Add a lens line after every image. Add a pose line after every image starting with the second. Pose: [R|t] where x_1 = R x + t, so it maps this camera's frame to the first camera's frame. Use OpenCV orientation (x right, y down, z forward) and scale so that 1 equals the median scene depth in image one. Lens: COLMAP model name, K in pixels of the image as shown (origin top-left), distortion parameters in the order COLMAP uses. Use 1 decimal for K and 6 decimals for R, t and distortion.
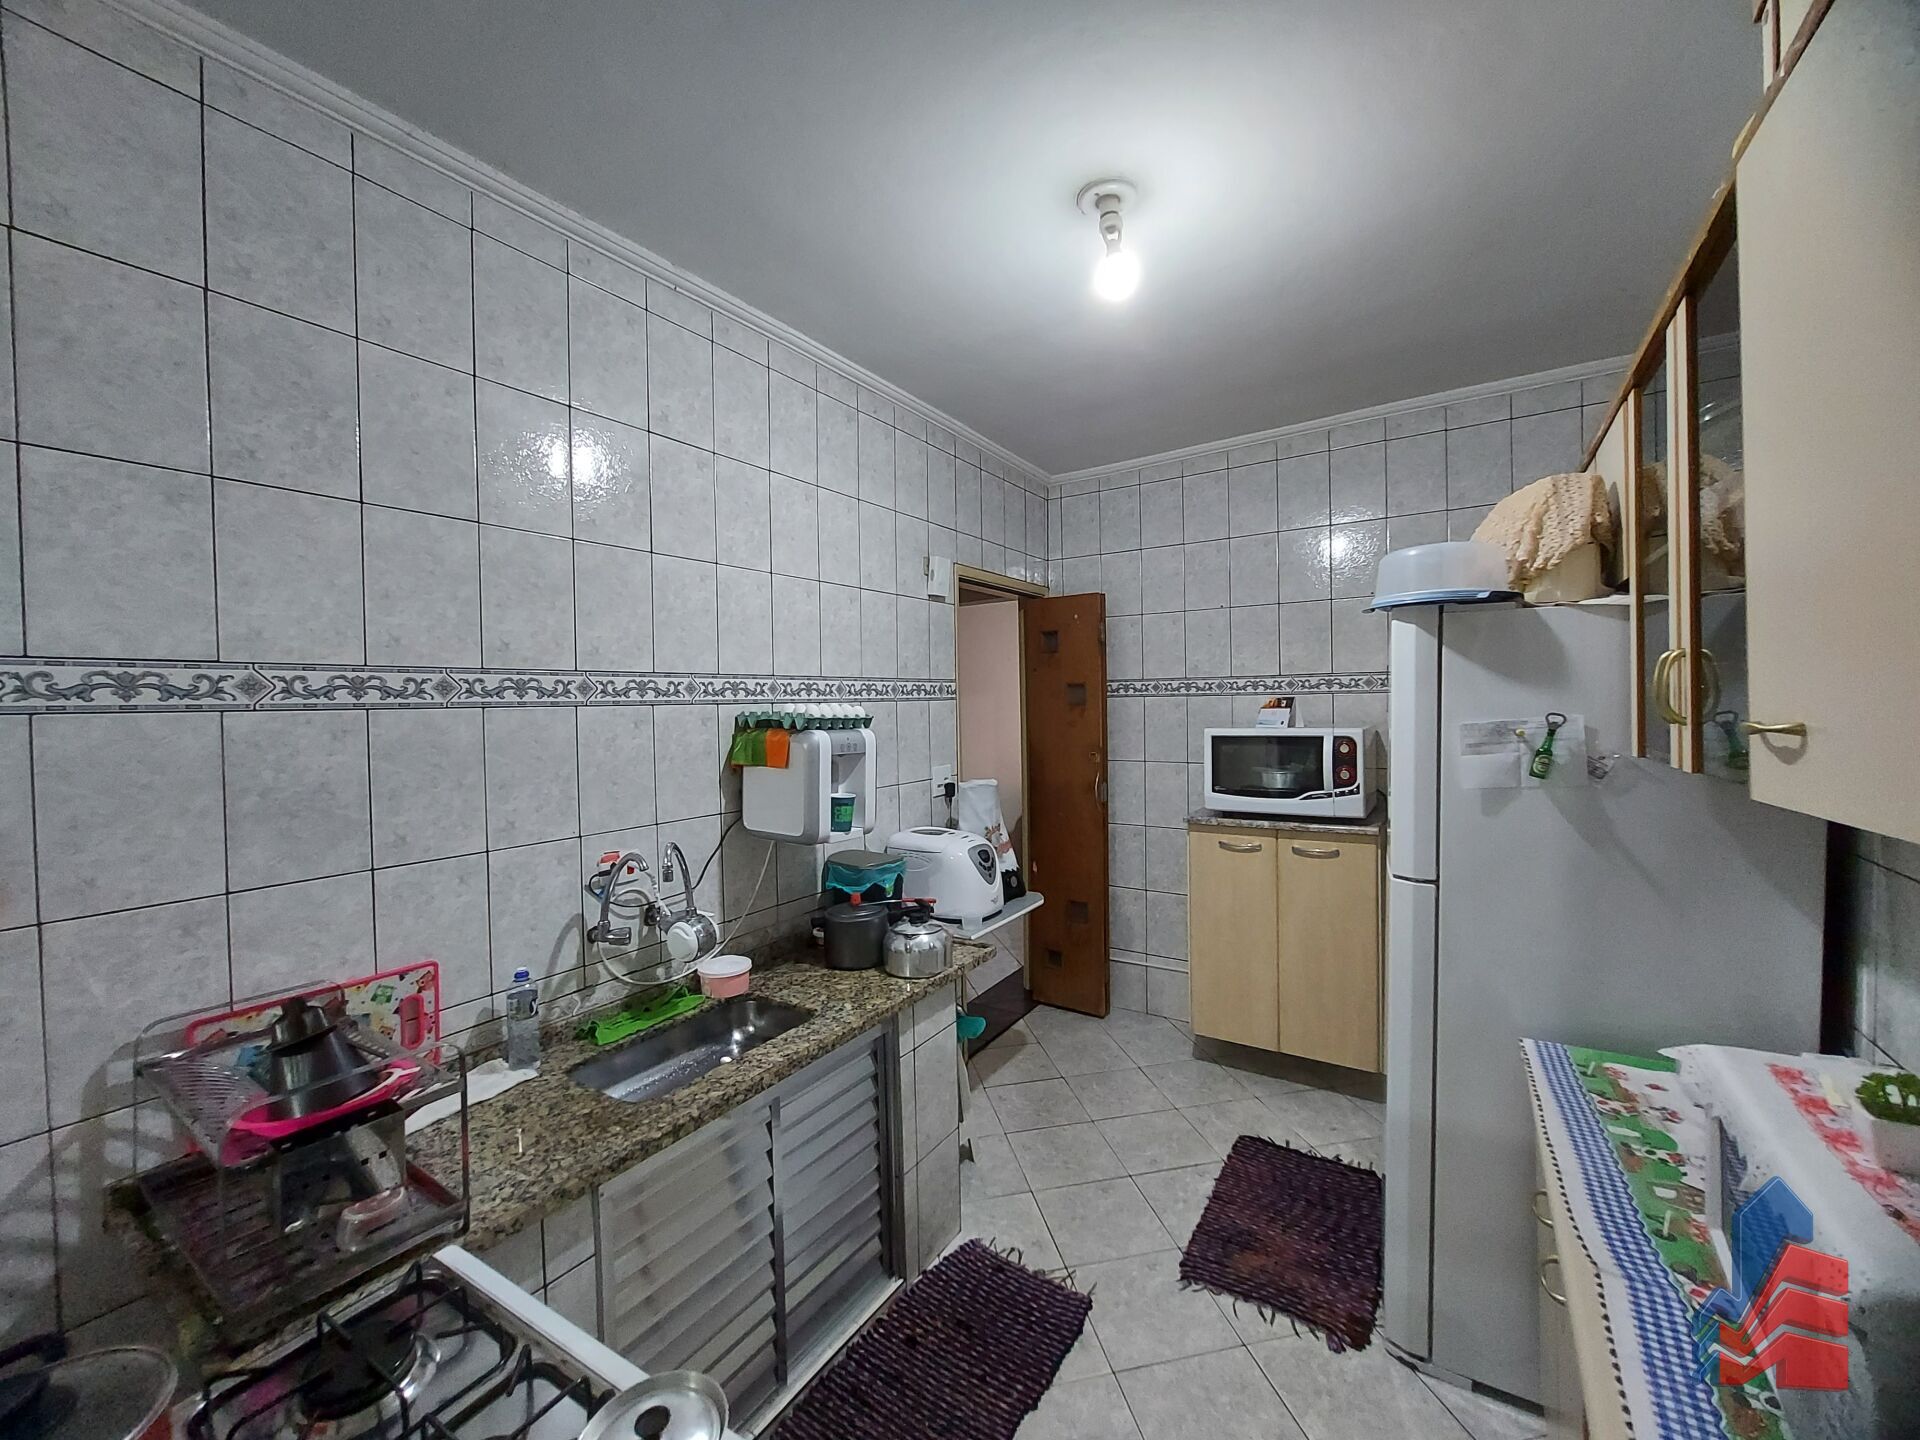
lens RADIAL K [[756.1, 0, 963.5], [0, 756.1, 715.6], [0, 0, 1]] dist [-0.009827, 0.000836]
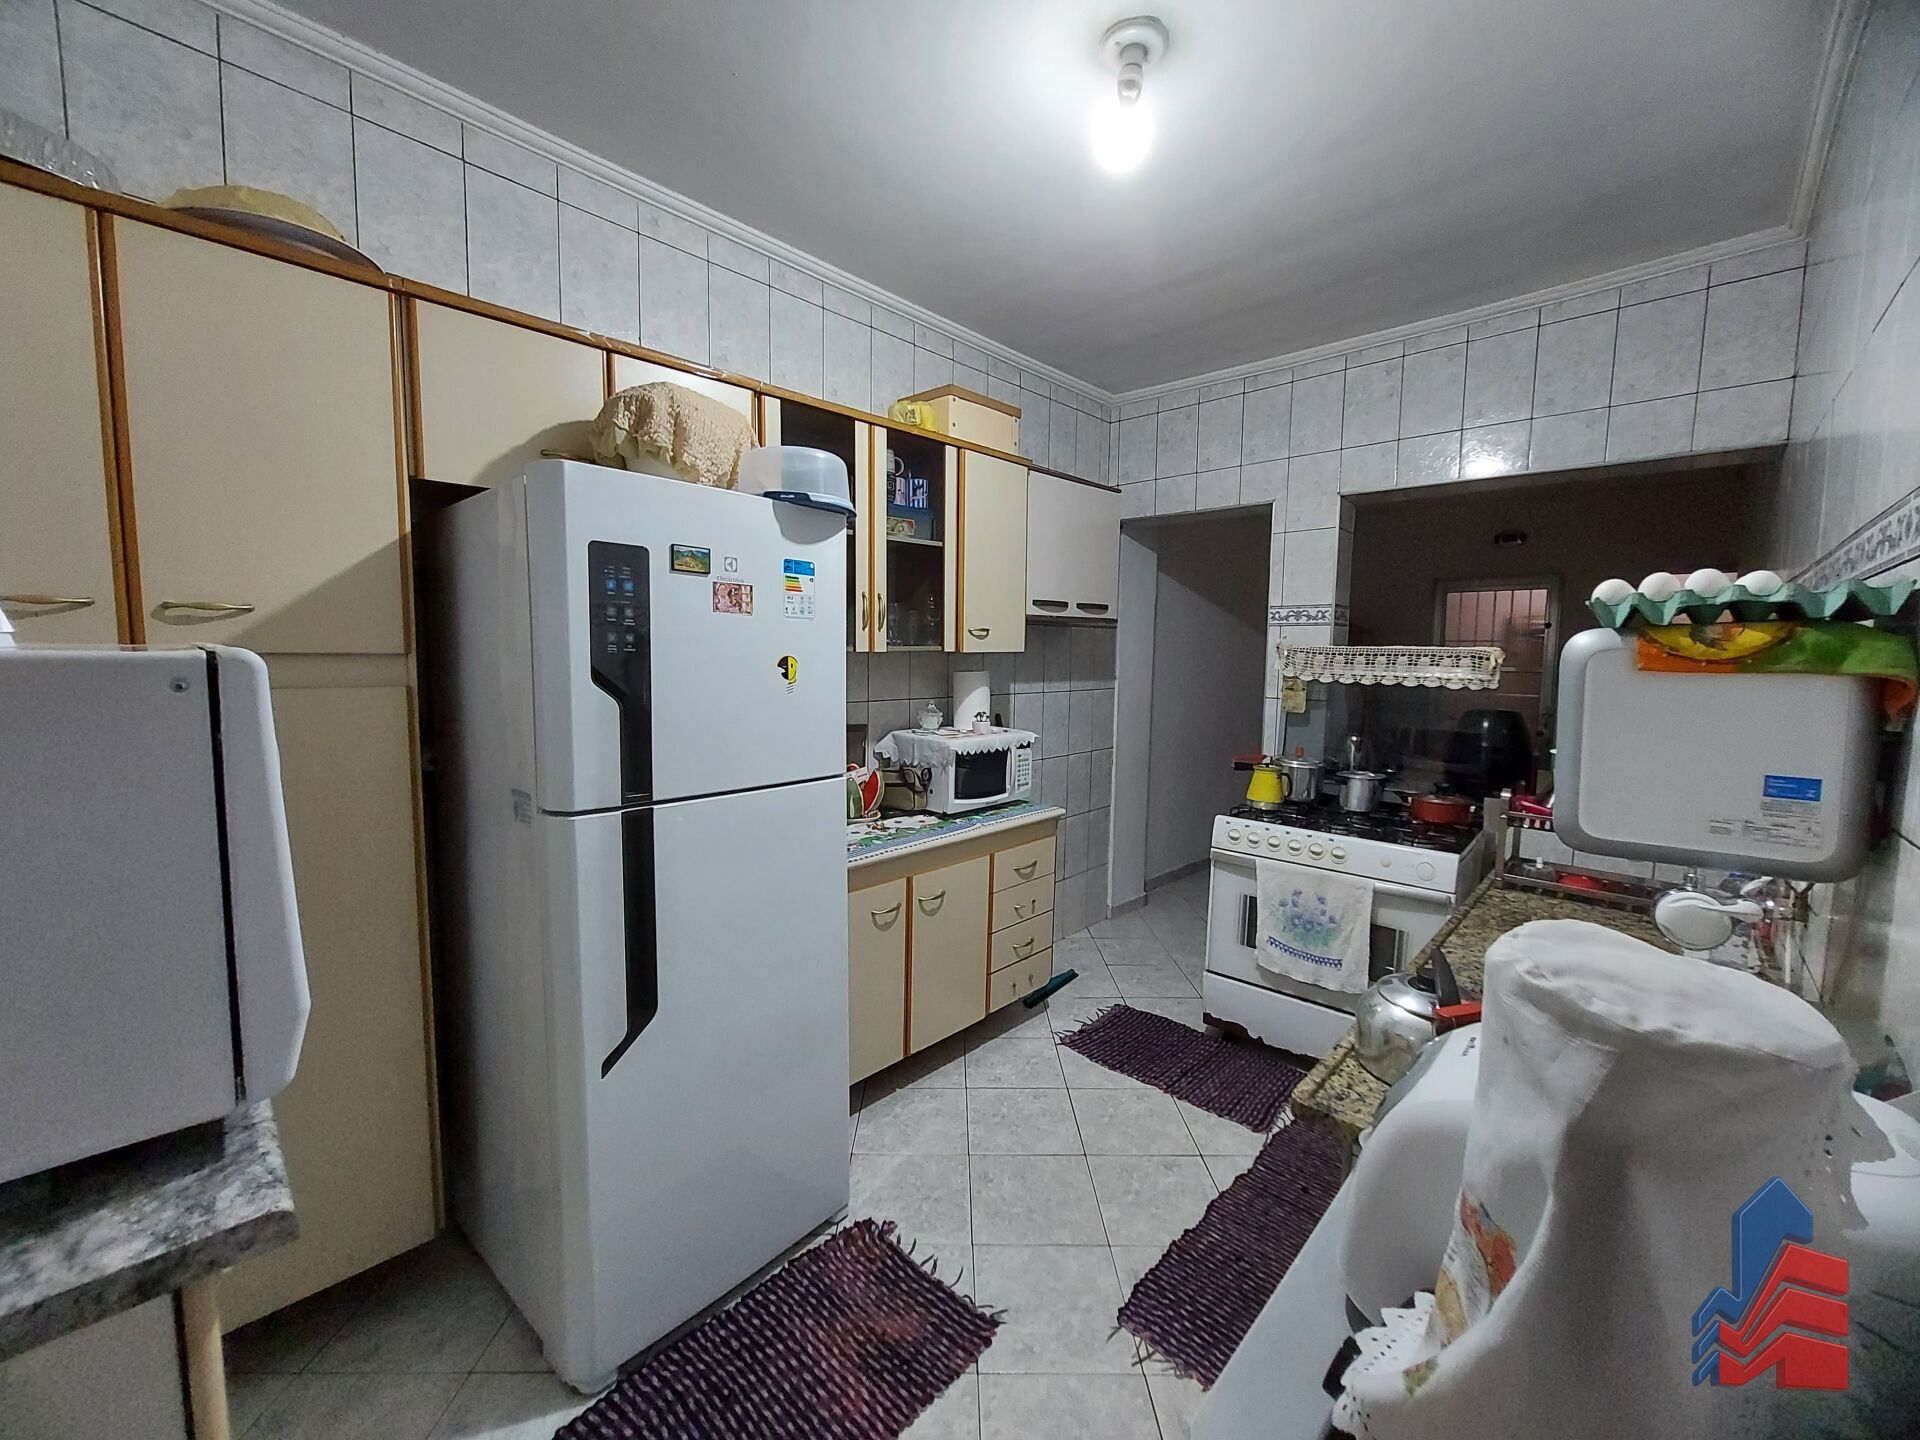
lens RADIAL K [[756.1, 0, 963.5], [0, 756.1, 715.6], [0, 0, 1]] dist [-0.009827, 0.000836]
pose [[-0.983995, -0.008894, 0.177975, 0.181686], [0.009109, 0.994937, 0.100085, 0.022515], [-0.177964, 0.100104, -0.978932, 1.651918]]
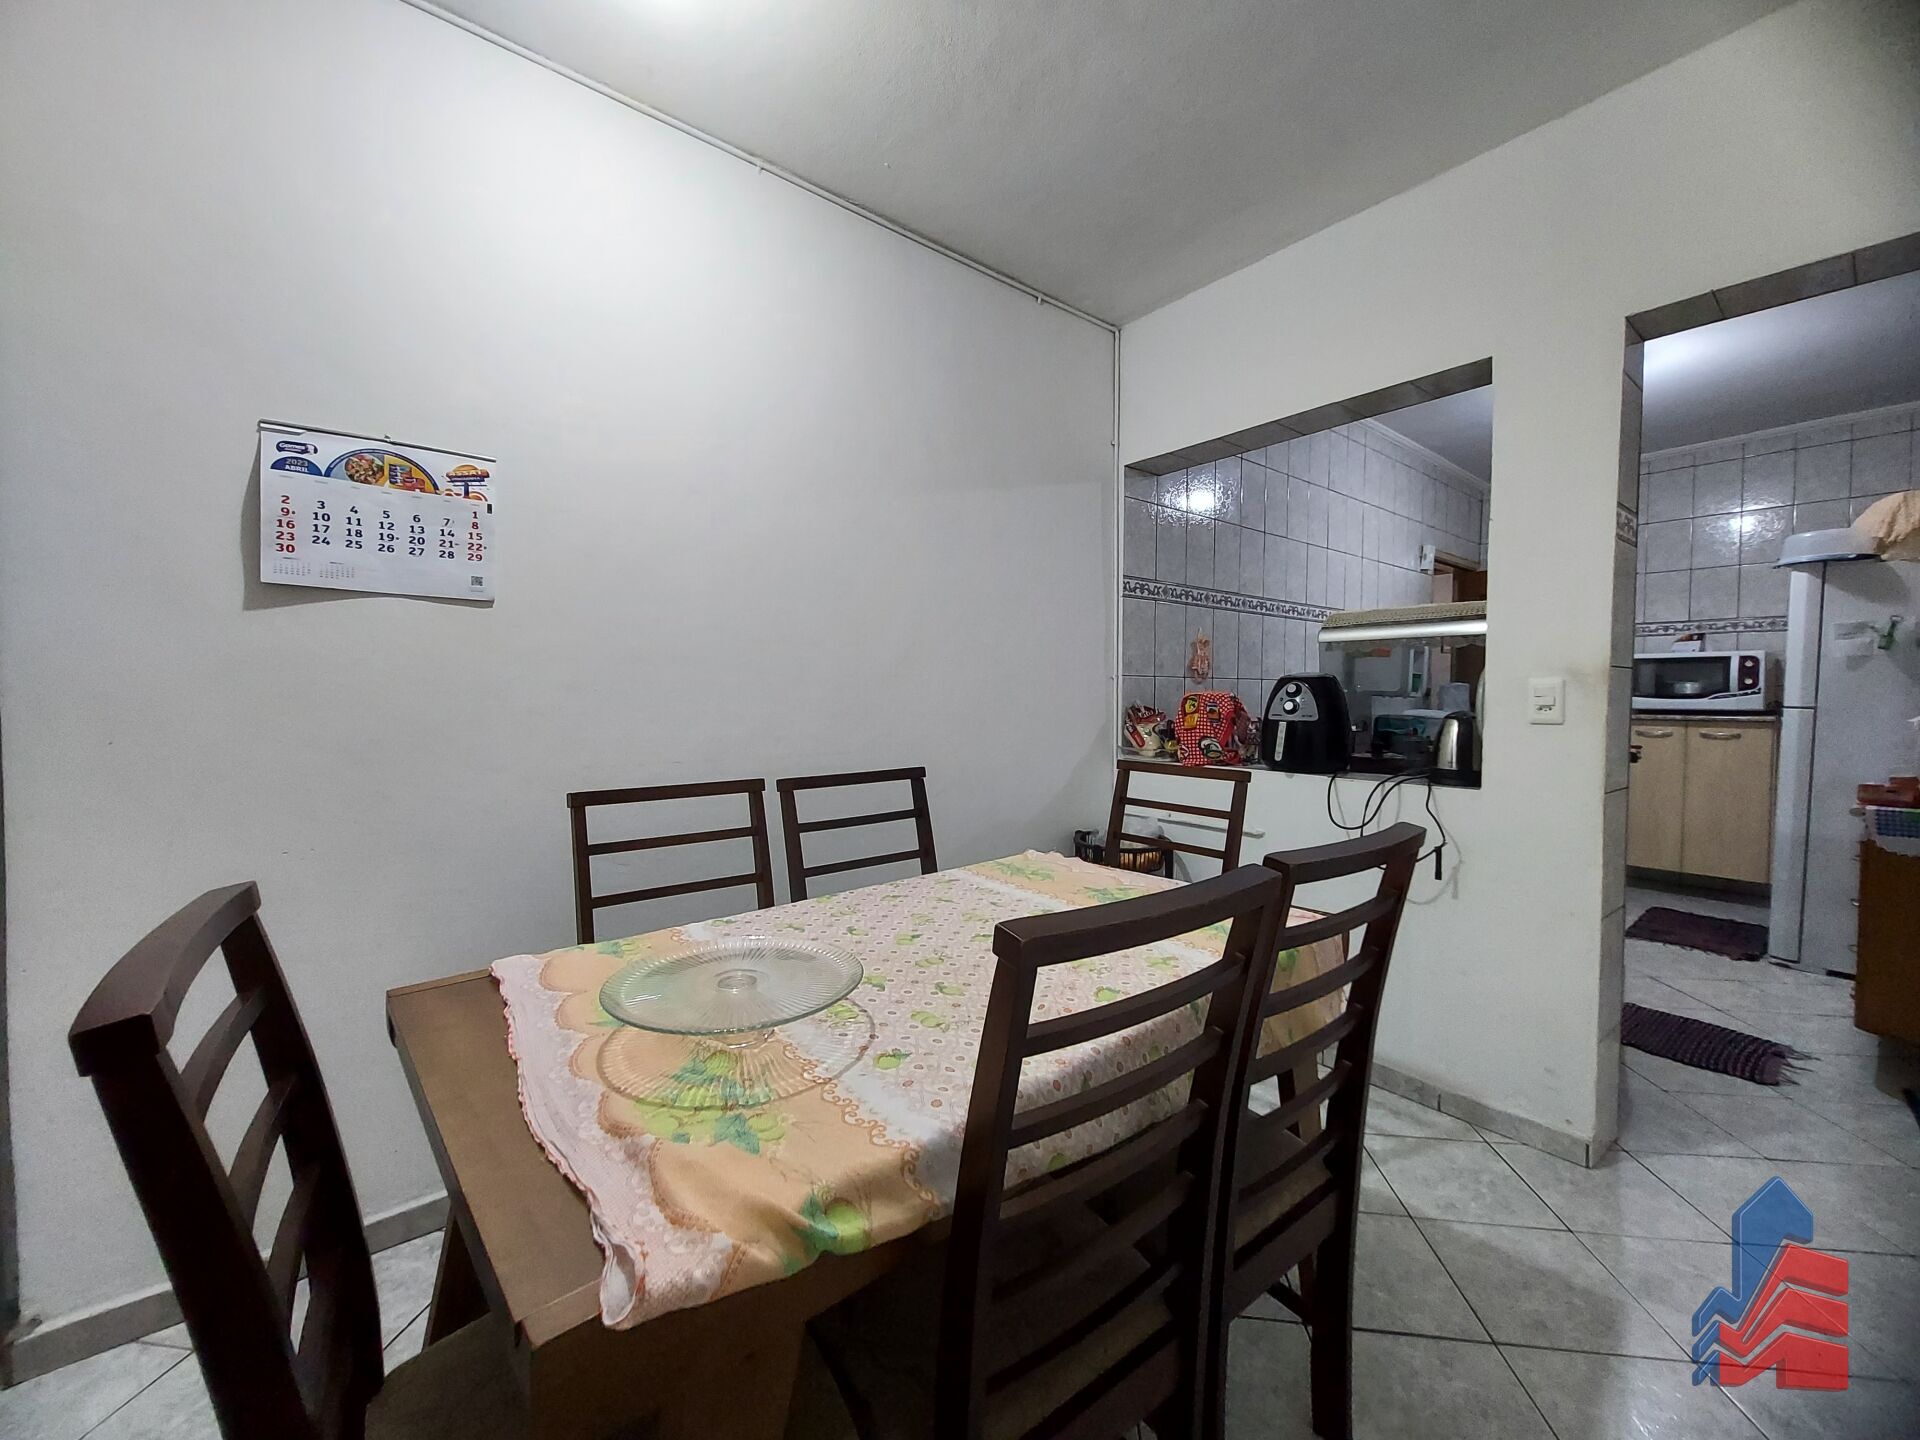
lens RADIAL K [[756.1, 0, 963.5], [0, 756.1, 715.6], [0, 0, 1]] dist [-0.009827, 0.000836]
pose [[0.948470, 0.034280, -0.315007, -0.655004], [-0.029525, 0.999367, 0.019854, 0.212572], [0.315488, -0.009530, 0.948882, -1.179153]]
